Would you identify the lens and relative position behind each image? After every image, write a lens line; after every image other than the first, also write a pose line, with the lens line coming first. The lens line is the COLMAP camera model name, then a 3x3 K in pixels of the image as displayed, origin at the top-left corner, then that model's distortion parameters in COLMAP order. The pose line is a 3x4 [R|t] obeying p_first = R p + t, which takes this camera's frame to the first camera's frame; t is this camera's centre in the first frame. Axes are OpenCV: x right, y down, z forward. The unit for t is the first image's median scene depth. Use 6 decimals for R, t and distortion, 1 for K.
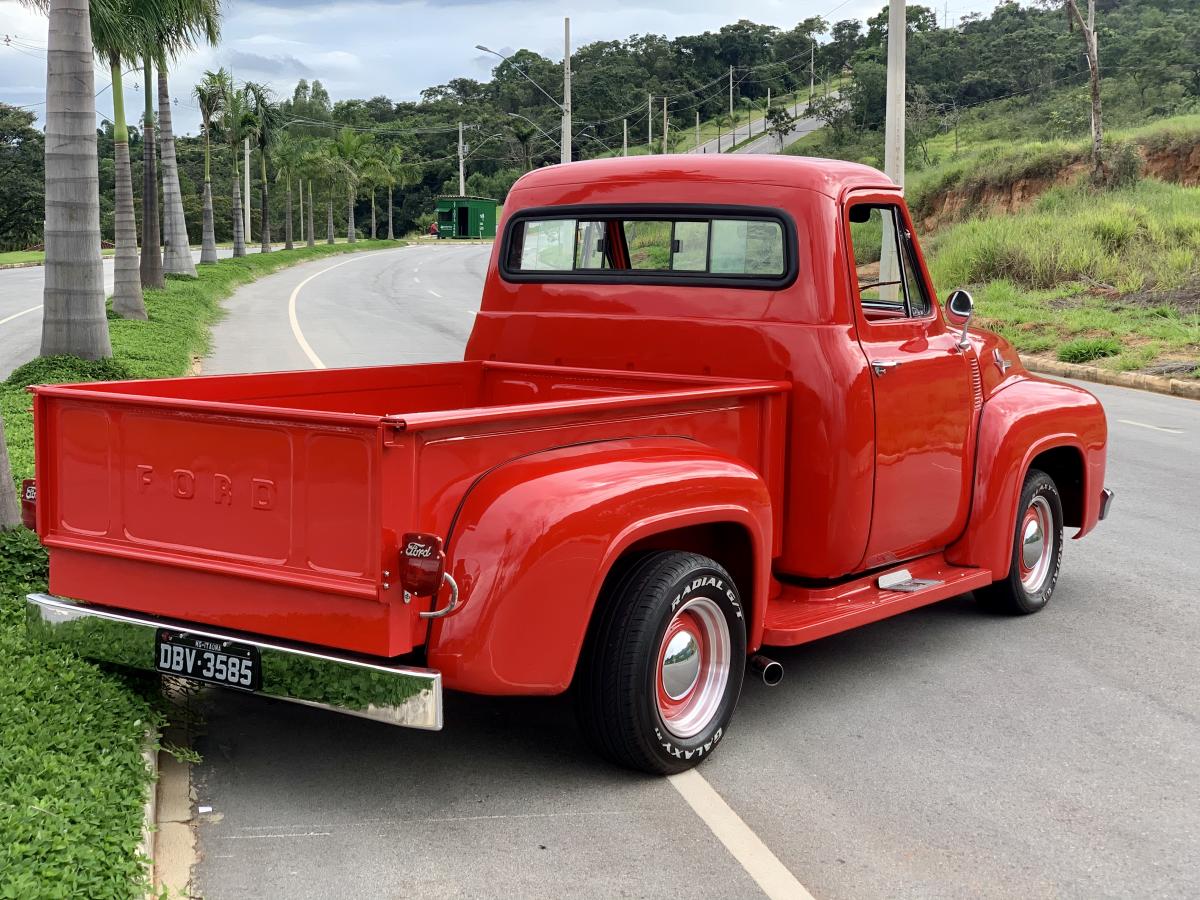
lens RADIAL K [[1781.2, 0, 598.0], [0, 1781.2, 456.6], [0, 0, 1]] dist [0.067971, 0.000000]
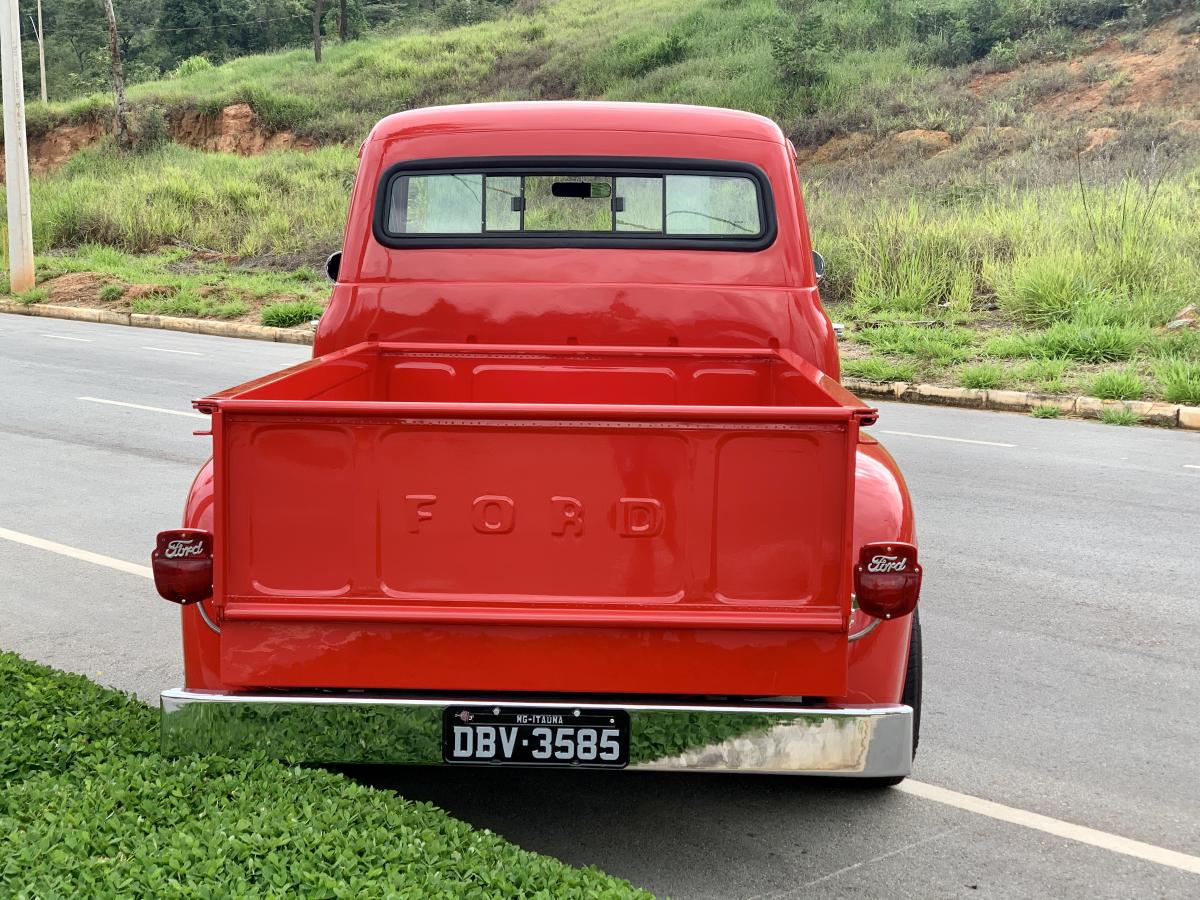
lens RADIAL K [[1781.2, 0, 588.9], [0, 1781.2, 448.7], [0, 0, 1]] dist [0.067971, 0.000000]
pose [[0.838626, -0.073718, 0.539696, -0.482271], [0.065620, 0.997257, 0.034250, -0.028603], [-0.540740, 0.006692, 0.841163, 0.267132]]
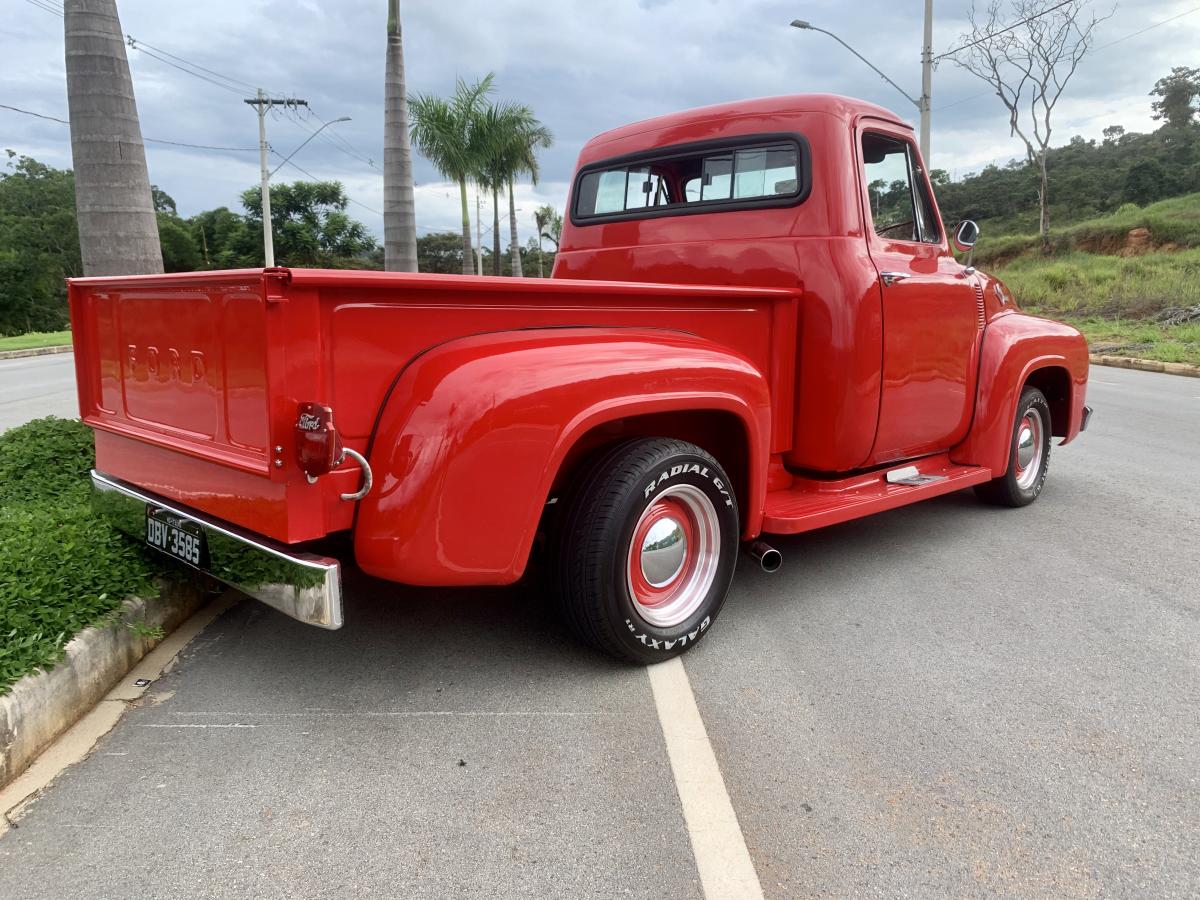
lens RADIAL K [[922.2, 0, 597.3], [0, 922.2, 429.2], [0, 0, 1]] dist [0.006467, -0.007821]
pose [[0.984740, 0.010477, -0.173719, 0.083476], [-0.007593, 0.999822, 0.017260, 0.034031], [0.173869, -0.015677, 0.984644, 0.421043]]
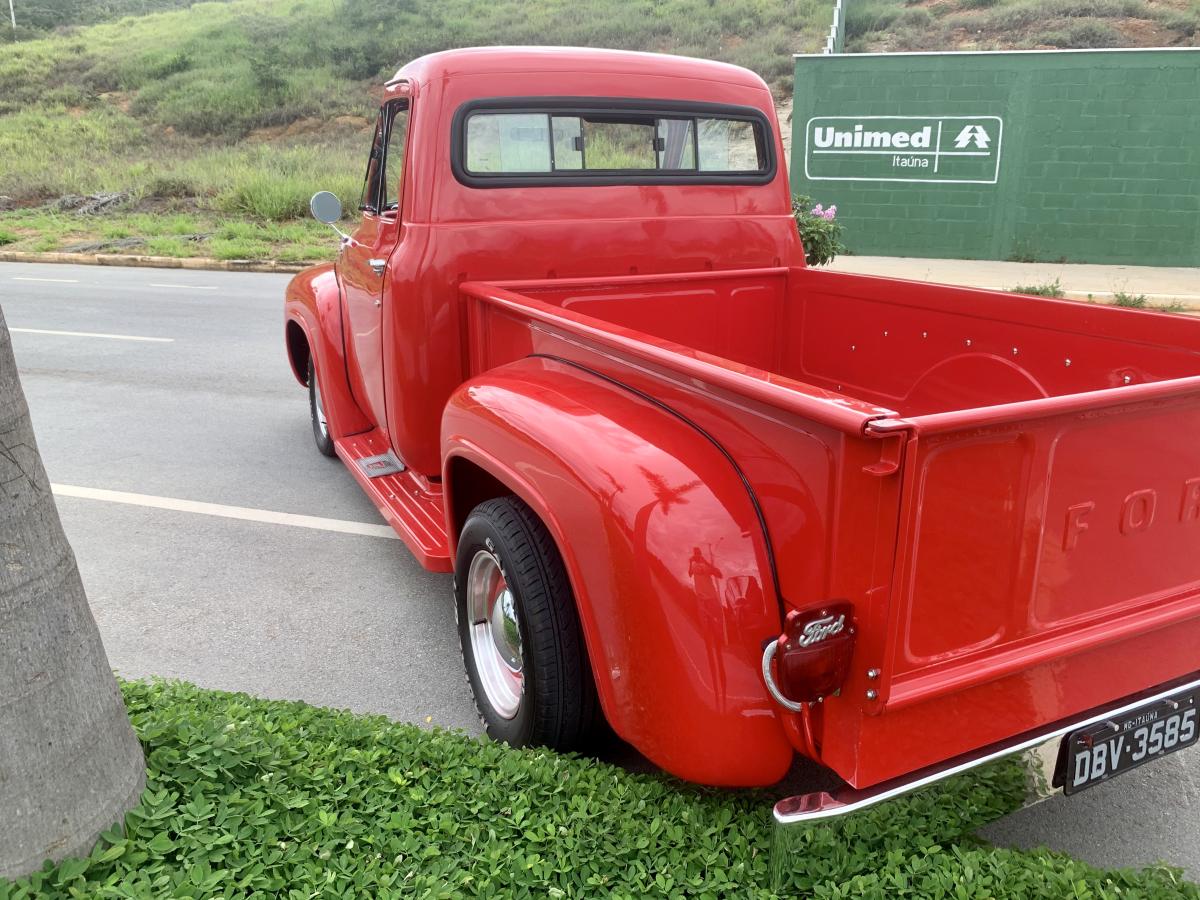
lens RADIAL K [[922.2, 0, 616.2], [0, 922.2, 428.7], [0, 0, 1]] dist [0.006467, -0.007821]
pose [[0.488049, -0.244437, 0.837890, -0.468337], [0.107239, 0.969504, 0.220369, -0.083455], [-0.866203, -0.017697, 0.499378, 0.791560]]
